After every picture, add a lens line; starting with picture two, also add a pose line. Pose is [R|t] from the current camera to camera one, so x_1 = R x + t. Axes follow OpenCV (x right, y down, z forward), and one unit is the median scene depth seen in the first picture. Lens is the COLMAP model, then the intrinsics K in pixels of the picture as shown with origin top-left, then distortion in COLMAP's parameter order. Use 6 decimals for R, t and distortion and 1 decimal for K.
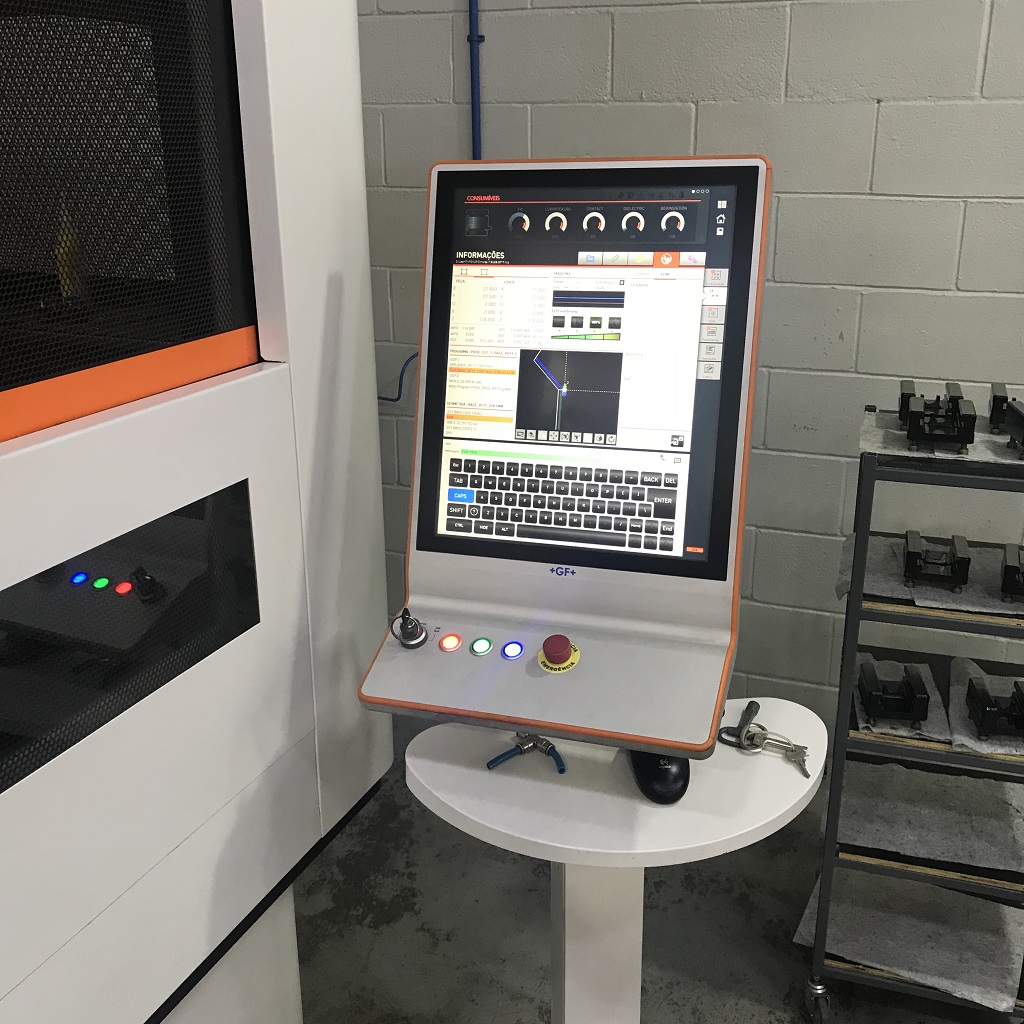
lens RADIAL K [[1143.4, 0, 512.0], [0, 1143.4, 512.0], [0, 0, 1]] dist [0.101730, -0.003213]
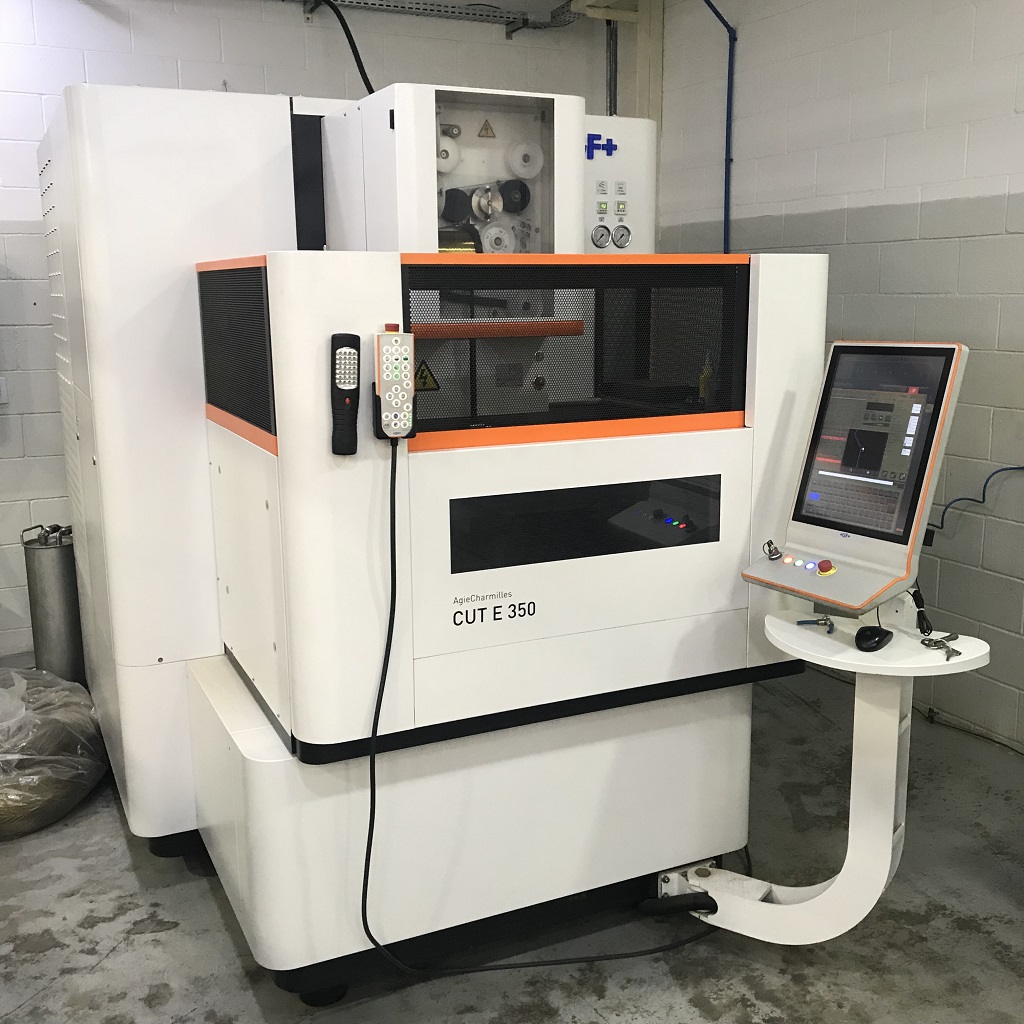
lens RADIAL K [[1143.4, 0, 512.0], [0, 1143.4, 512.0], [0, 0, 1]] dist [0.101730, -0.003213]
pose [[0.736732, 0.131109, -0.663353, 0.967200], [-0.213620, 0.975909, -0.044366, 0.229759], [0.641555, 0.174392, 0.746991, -0.934347]]
